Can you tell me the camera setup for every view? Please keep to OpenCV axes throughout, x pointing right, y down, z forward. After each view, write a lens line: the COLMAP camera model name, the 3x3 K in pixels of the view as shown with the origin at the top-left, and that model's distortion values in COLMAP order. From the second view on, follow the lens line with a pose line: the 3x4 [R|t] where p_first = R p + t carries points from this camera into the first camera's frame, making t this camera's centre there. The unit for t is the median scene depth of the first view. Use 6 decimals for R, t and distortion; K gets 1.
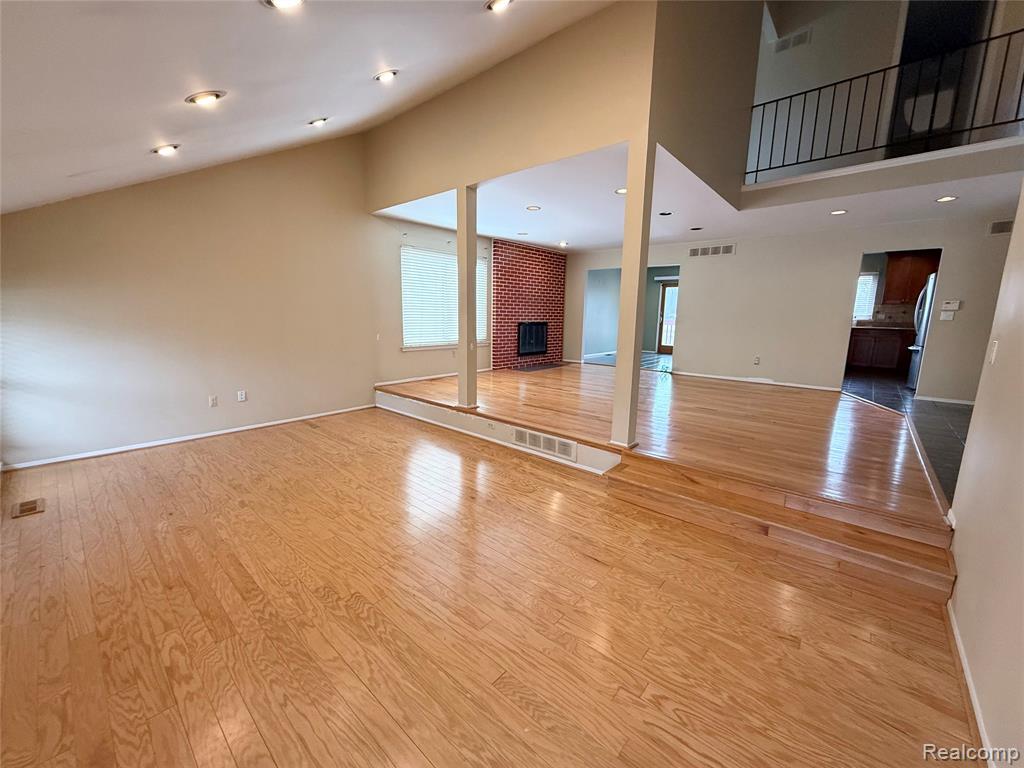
lens RADIAL K [[405.7, 0, 509.3], [0, 405.7, 382.2], [0, 0, 1]] dist [0.002046, -0.000653]
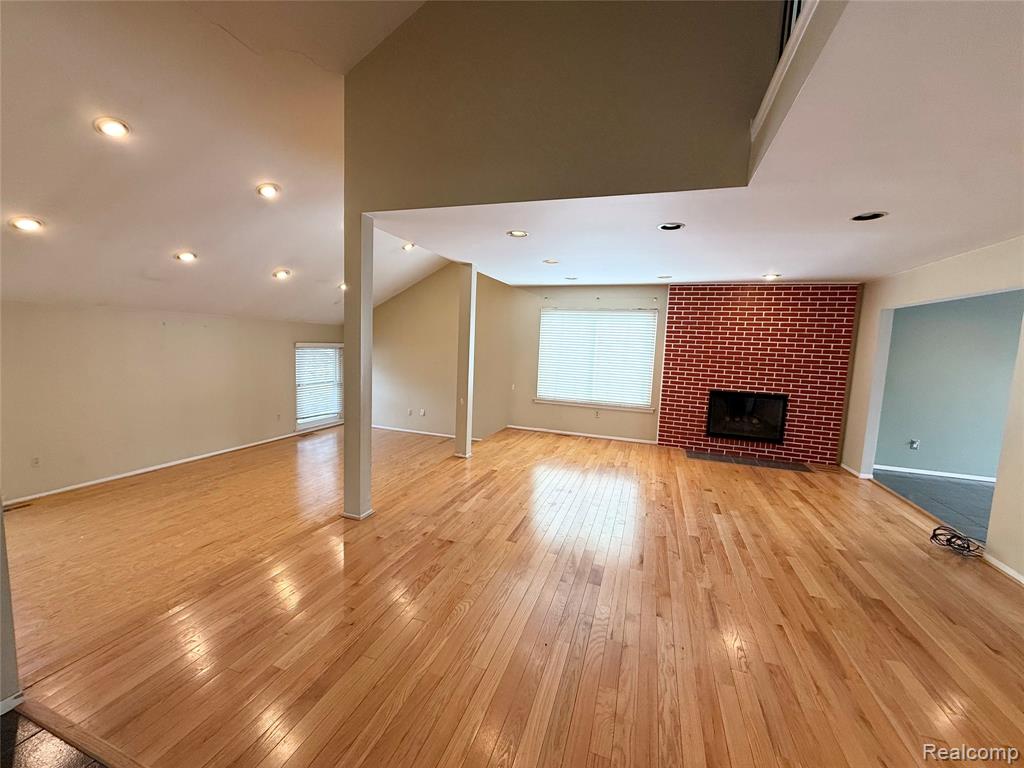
lens RADIAL K [[405.7, 0, 509.5], [0, 405.7, 382.2], [0, 0, 1]] dist [0.002046, -0.000653]
pose [[0.374484, 0.090496, -0.922807, 0.945519], [-0.191685, 0.981283, 0.018443, -0.178936], [0.907204, 0.169981, 0.384822, 0.664031]]
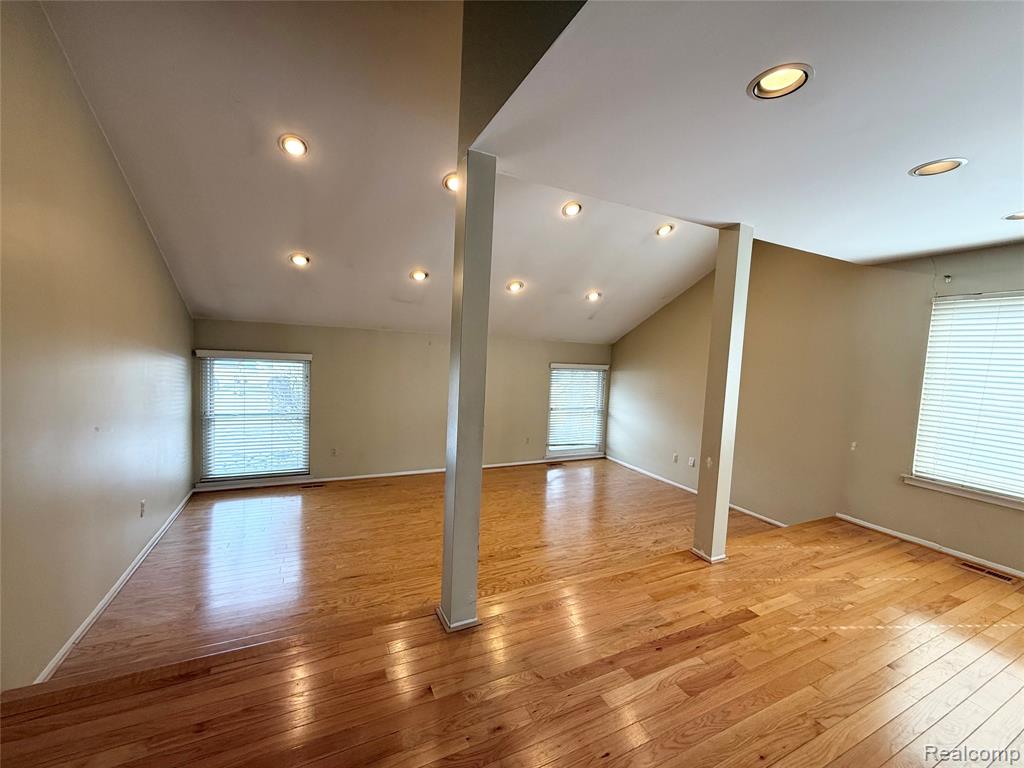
lens RADIAL K [[405.7, 0, 509.1], [0, 405.7, 381.3], [0, 0, 1]] dist [0.002046, -0.000653]
pose [[-0.387986, 0.028640, -0.921220, 0.605800], [-0.207270, 0.971203, 0.117489, -0.216325], [0.898057, 0.236525, -0.370877, 0.897533]]
